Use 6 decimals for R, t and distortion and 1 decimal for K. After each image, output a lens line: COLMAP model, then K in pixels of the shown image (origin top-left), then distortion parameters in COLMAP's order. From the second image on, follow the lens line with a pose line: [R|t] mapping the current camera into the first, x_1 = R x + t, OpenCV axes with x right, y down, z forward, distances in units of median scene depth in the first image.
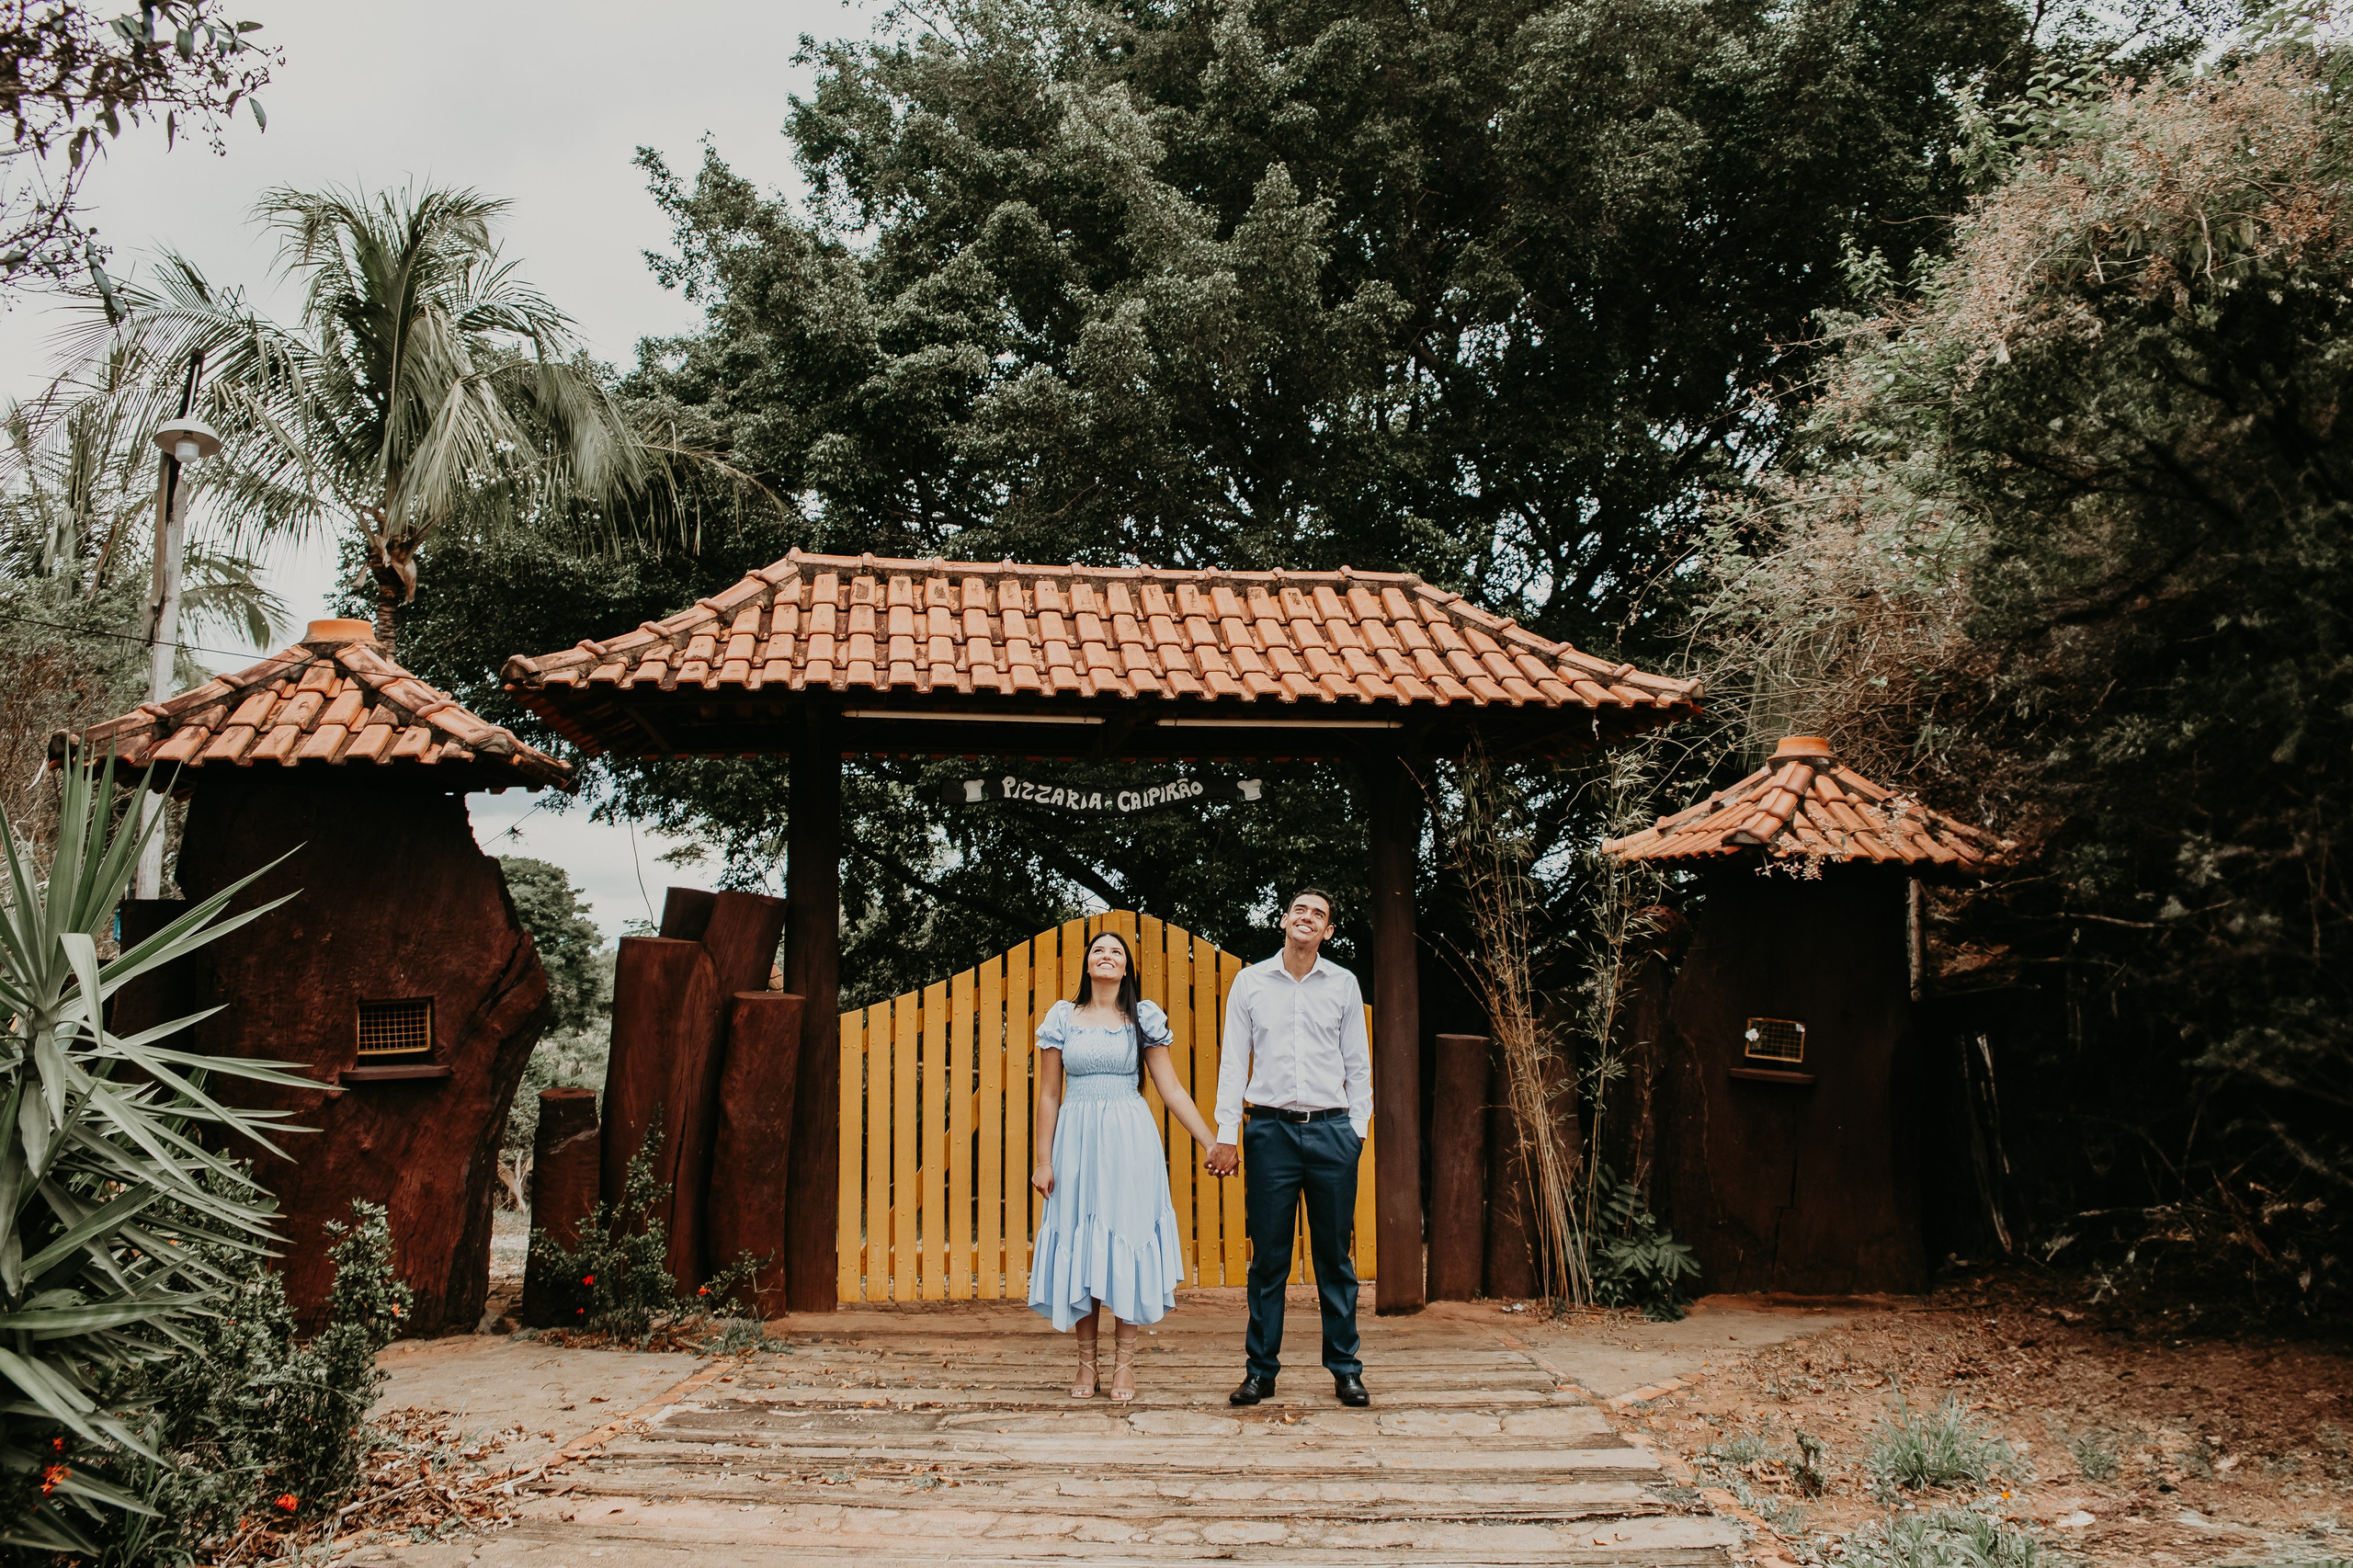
lens RADIAL K [[1718.0, 0, 1176.5], [0, 1718.0, 784.0], [0, 0, 1]] dist [-0.117557, 0.104462]
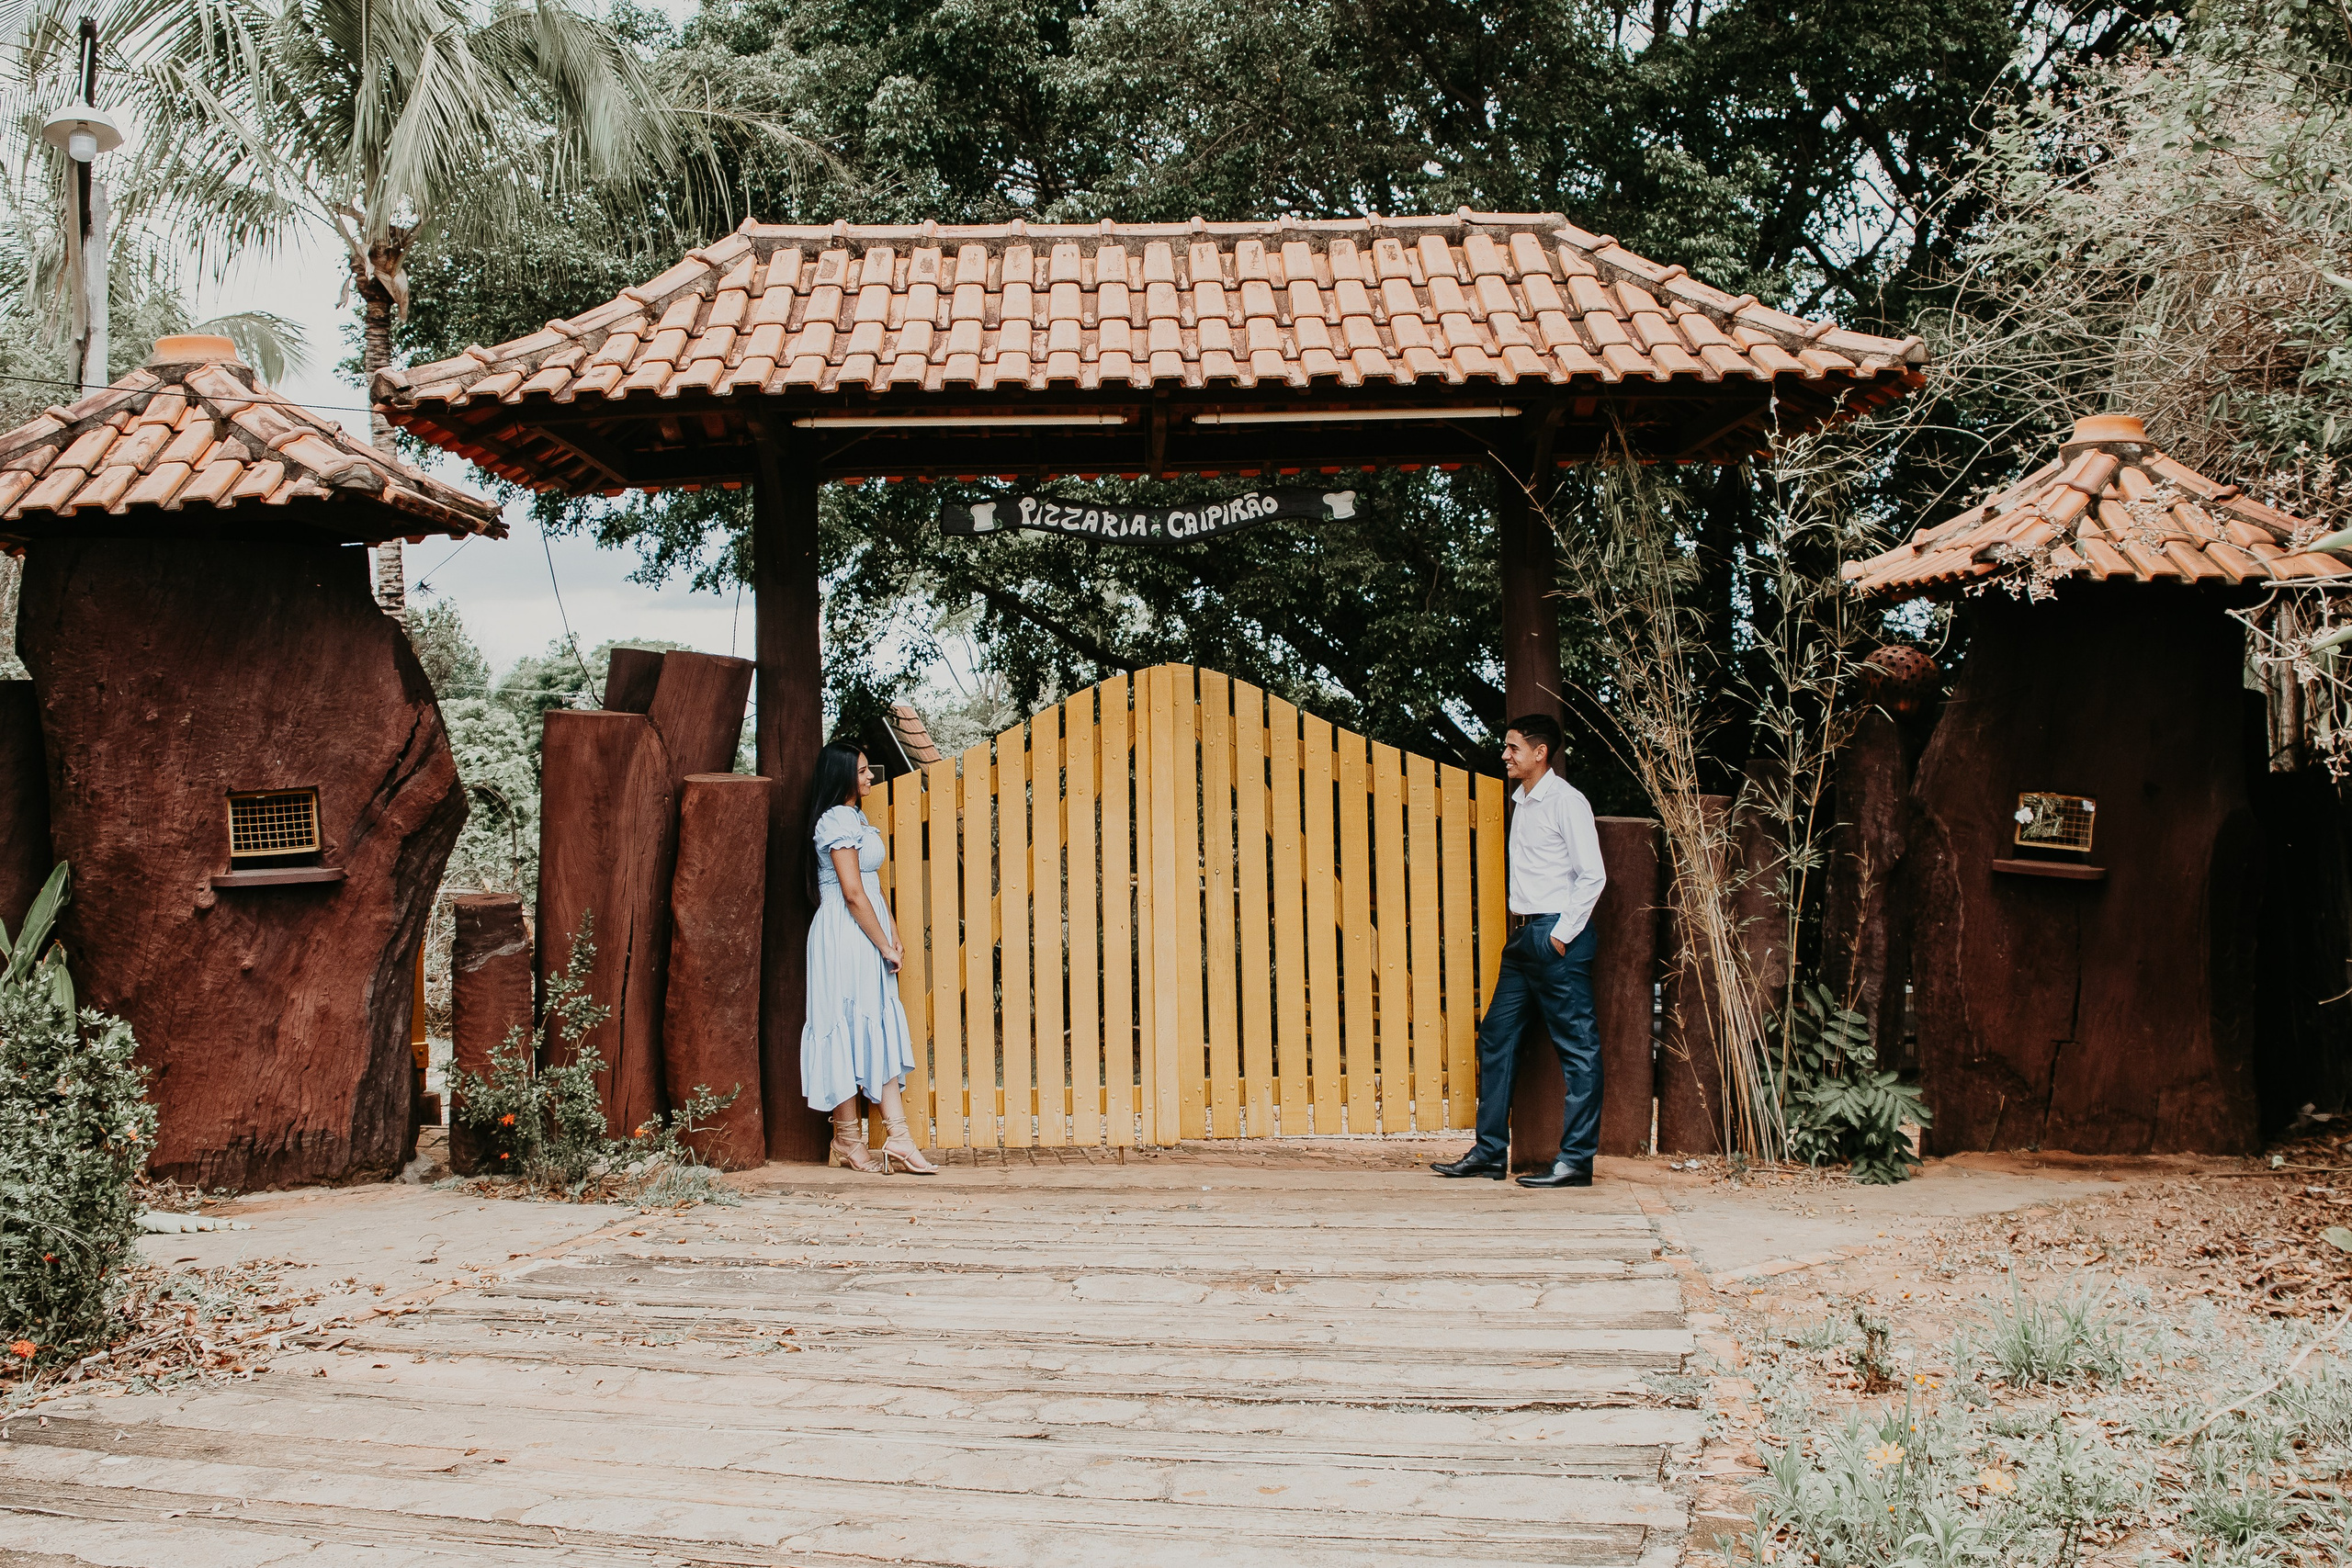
lens RADIAL K [[2171.9, 0, 1176.0], [0, 2171.9, 784.0], [0, 0, 1]] dist [-0.122710, 0.113073]
pose [[0.989958, -0.014896, -0.140575, 0.112054], [0.031189, 0.992943, 0.114421, 0.015091], [0.137878, -0.117657, 0.983436, 0.015335]]
